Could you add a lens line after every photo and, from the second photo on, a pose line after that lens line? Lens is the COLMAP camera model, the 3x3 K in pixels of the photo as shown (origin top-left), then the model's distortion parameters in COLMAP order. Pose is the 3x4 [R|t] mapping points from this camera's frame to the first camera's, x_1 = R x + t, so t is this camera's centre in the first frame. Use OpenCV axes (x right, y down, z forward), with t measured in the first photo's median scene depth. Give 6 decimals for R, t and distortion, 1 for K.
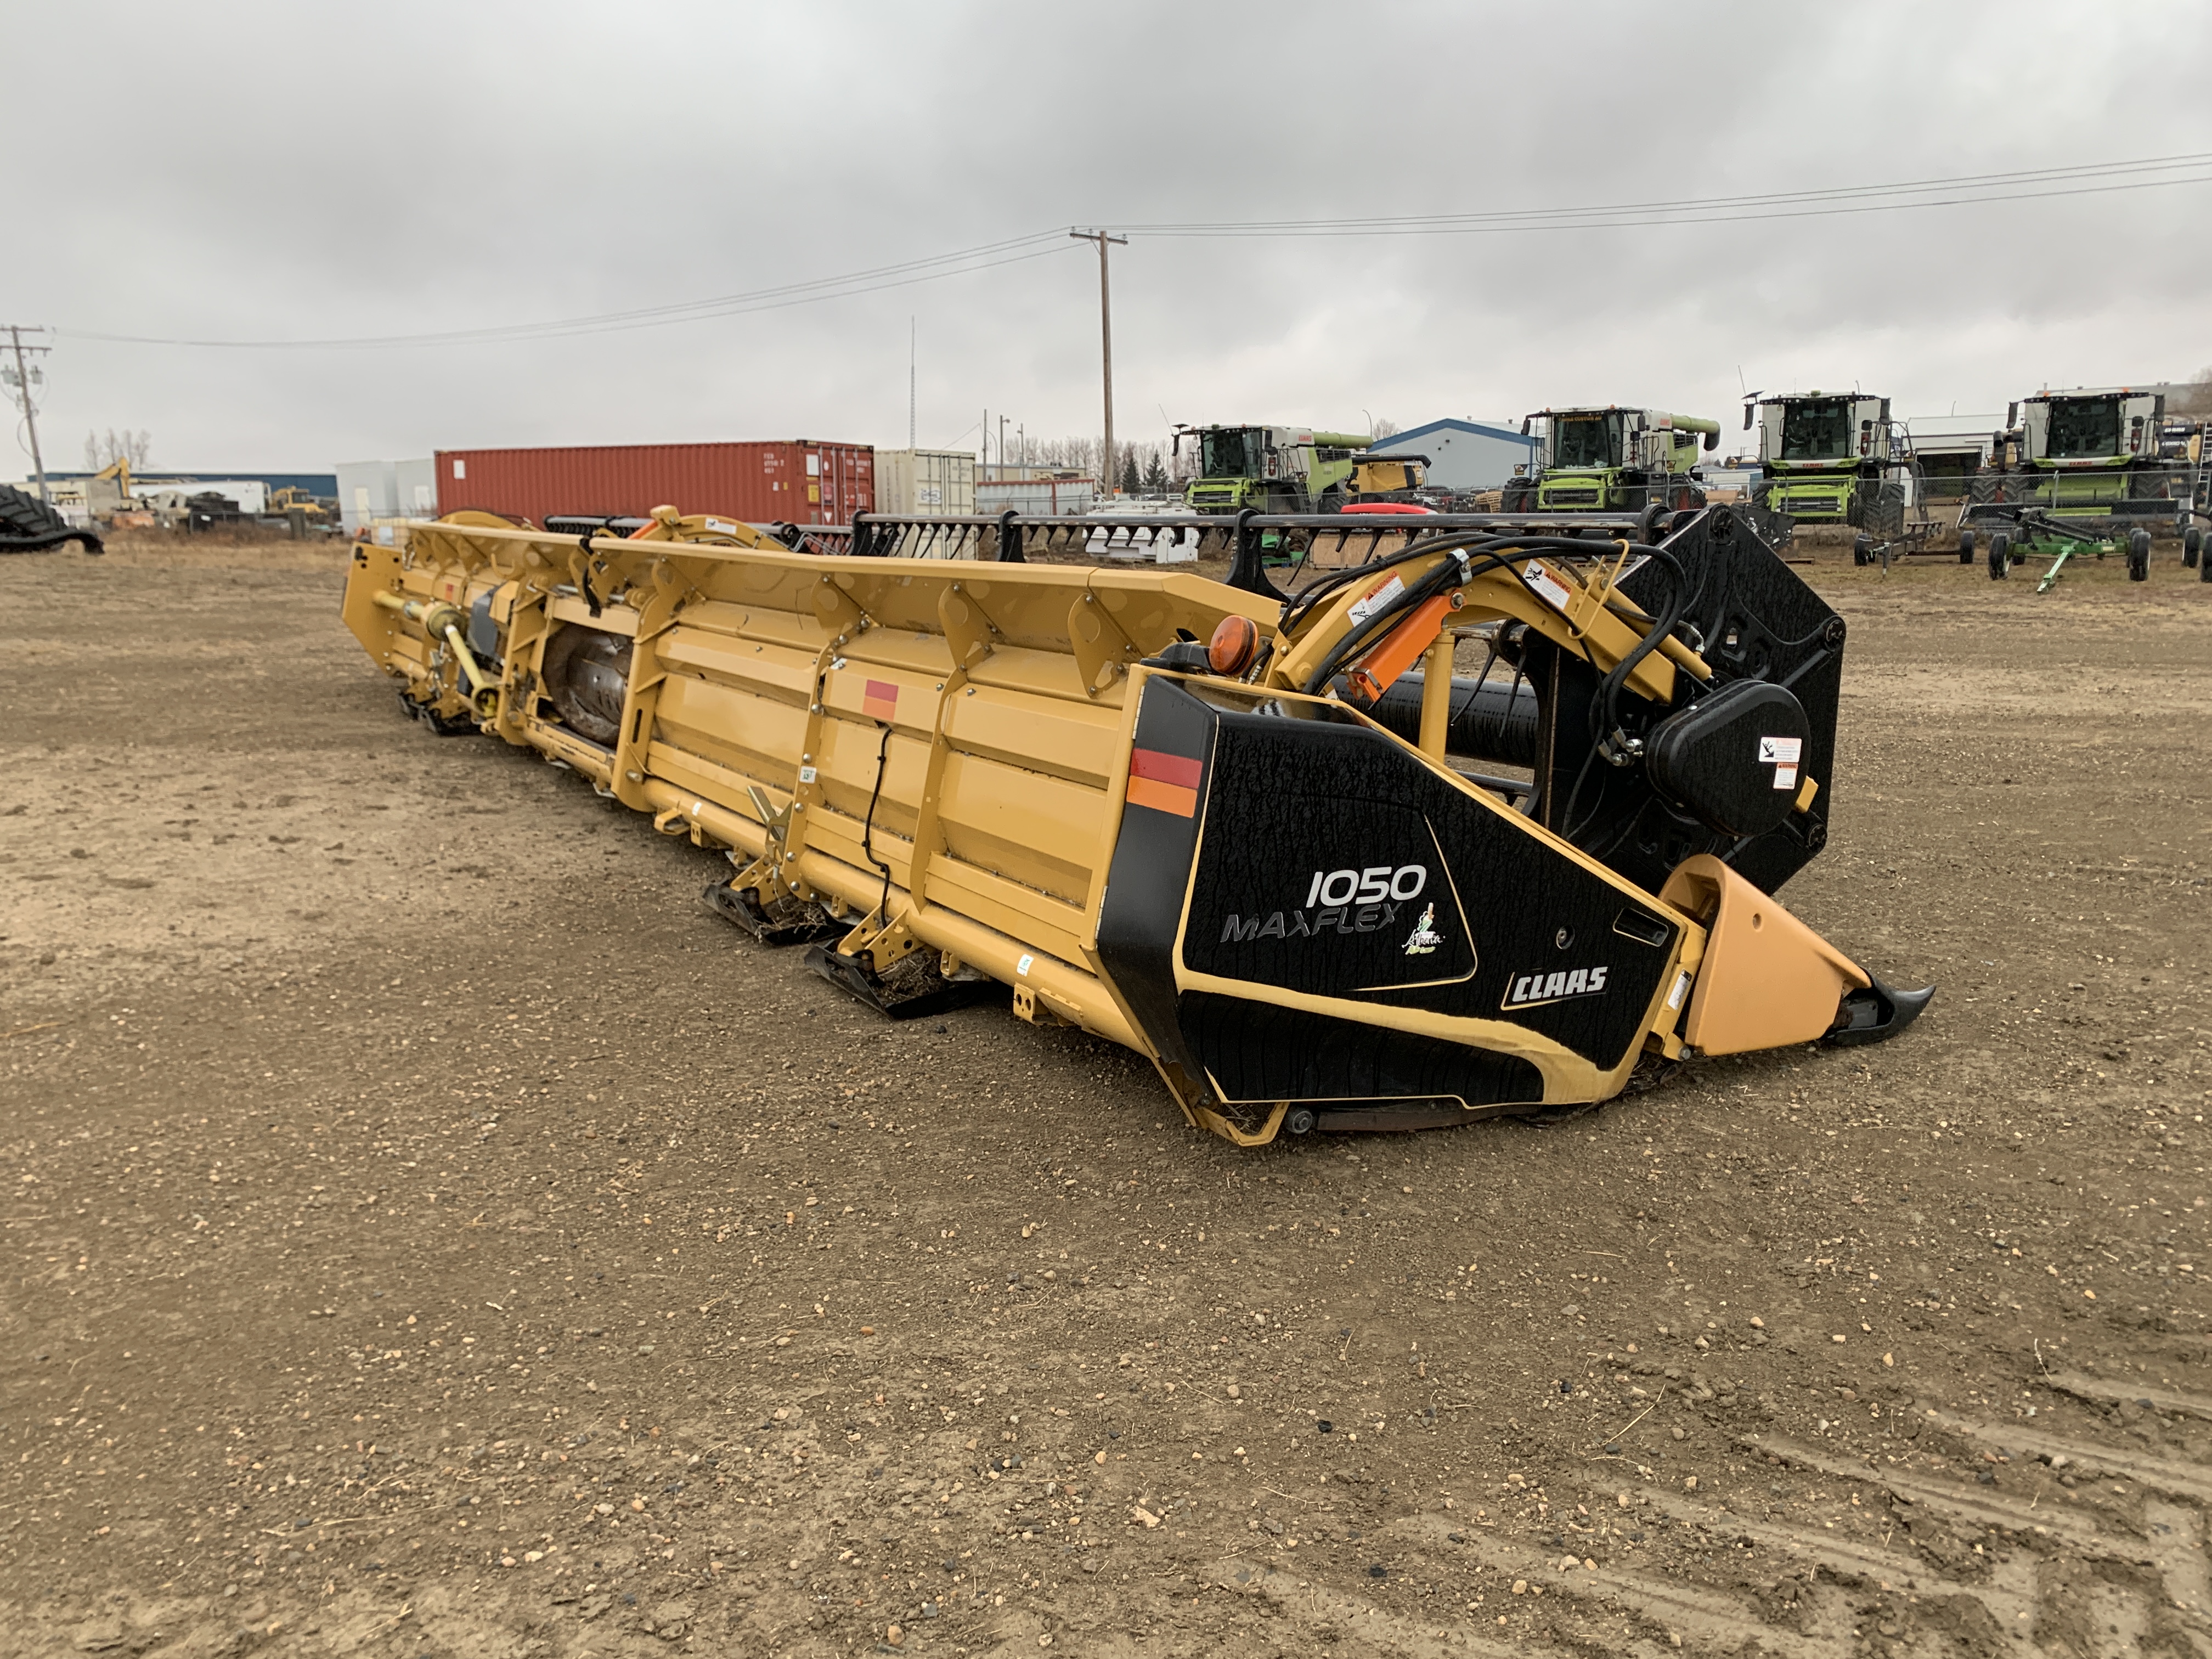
lens RADIAL K [[1668.3, 0, 1112.4], [0, 1668.3, 830.9], [0, 0, 1]] dist [0.060839, -0.057998]
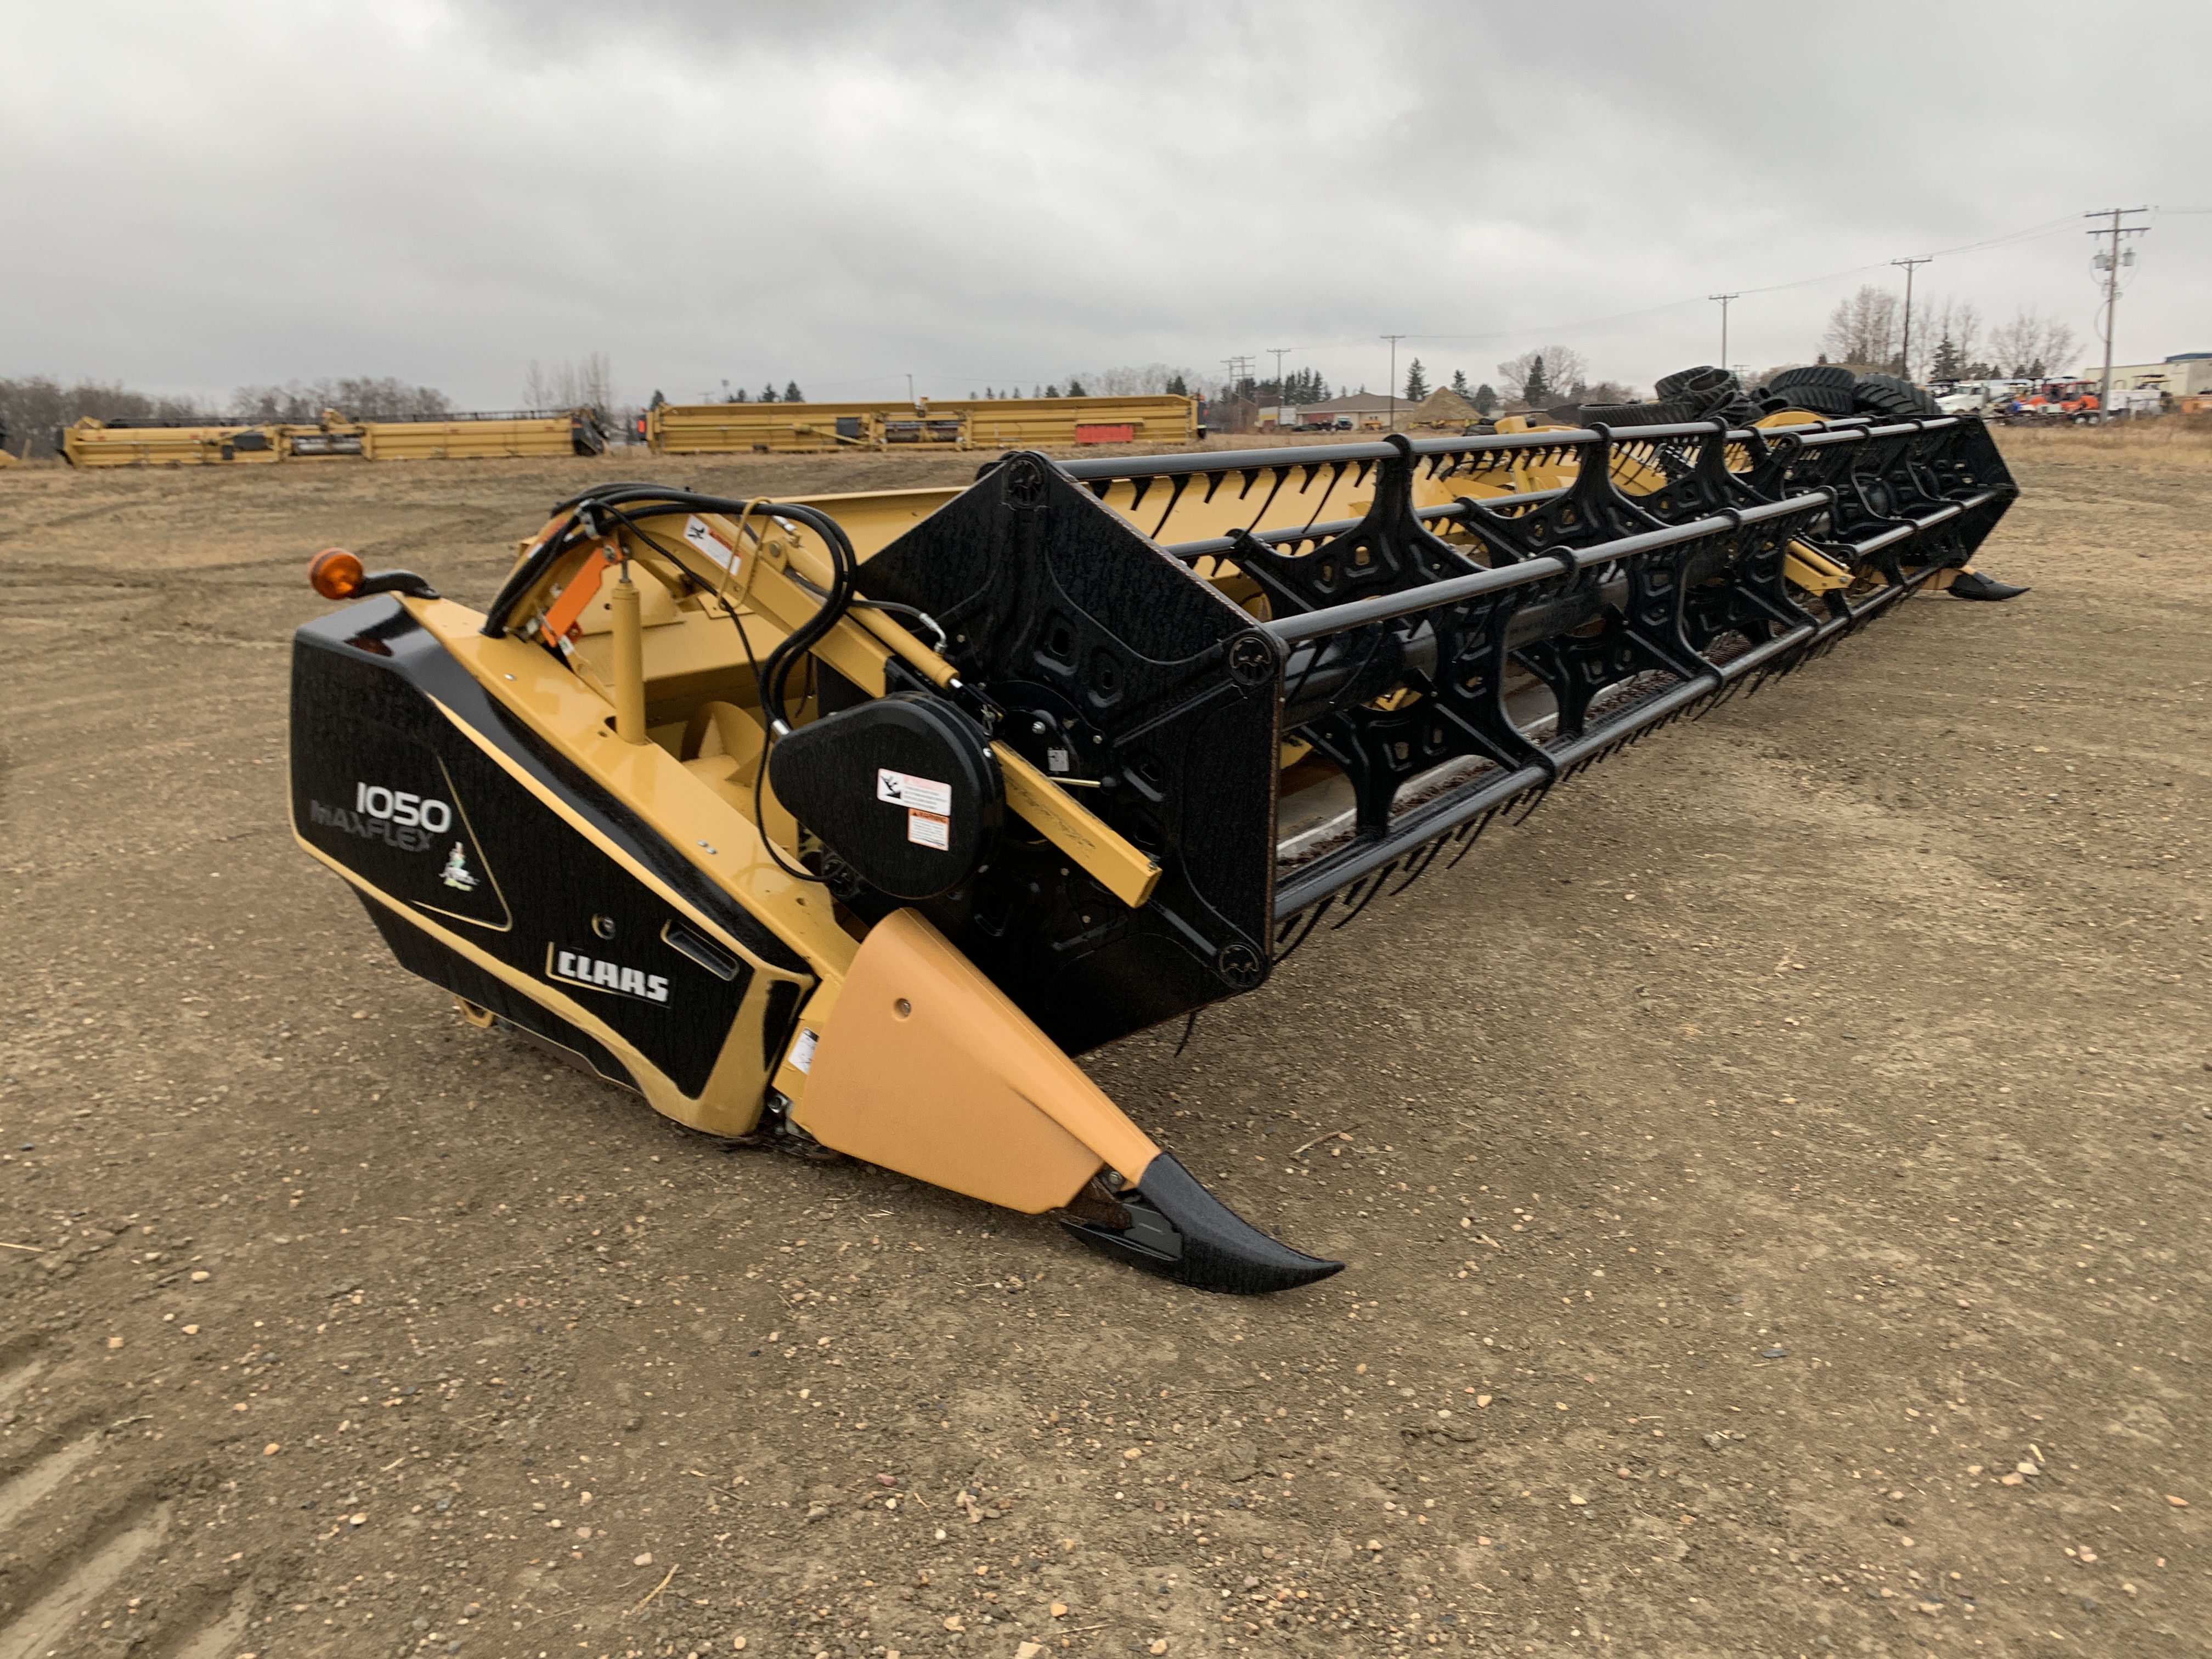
lens RADIAL K [[1668.3, 0, 1116.5], [0, 1668.3, 843.7], [0, 0, 1]] dist [0.060839, -0.057998]
pose [[0.441220, 0.215746, -0.871079, 1.173942], [-0.151001, 0.974679, 0.164920, -0.174412], [0.884603, 0.058767, 0.462626, 0.803514]]
